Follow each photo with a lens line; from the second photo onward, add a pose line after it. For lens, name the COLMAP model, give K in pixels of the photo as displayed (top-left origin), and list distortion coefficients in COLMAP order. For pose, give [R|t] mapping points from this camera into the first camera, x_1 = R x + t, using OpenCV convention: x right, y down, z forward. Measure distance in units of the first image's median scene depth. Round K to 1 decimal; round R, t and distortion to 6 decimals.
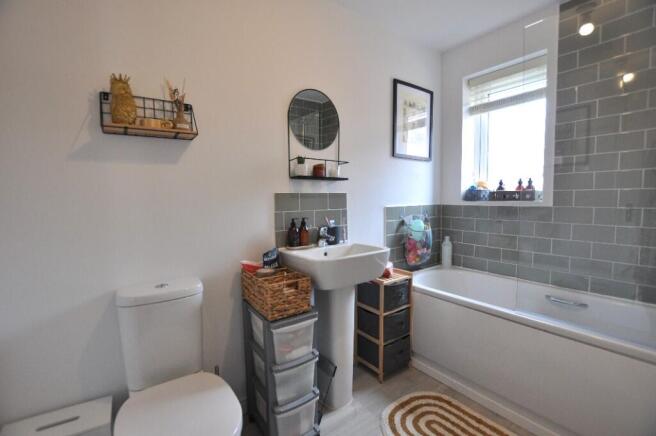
lens RADIAL K [[306.0, 0, 328.0], [0, 306.0, 218.0], [0, 0, 1]] dist [-0.023361, -0.000146]
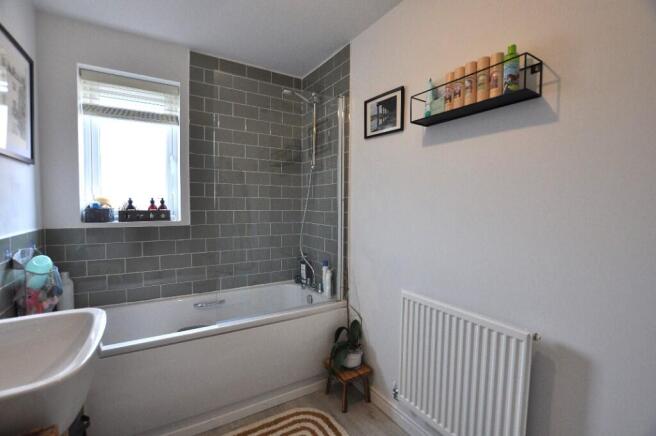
lens RADIAL K [[299.5, 0, 332.9], [0, 299.5, 219.0], [0, 0, 1]] dist [-0.022661, -0.000042]
pose [[0.045006, -0.028694, 0.998575, -0.301223], [0.063828, 0.997628, 0.025790, -0.048302], [-0.996946, 0.062577, 0.046731, 0.367095]]
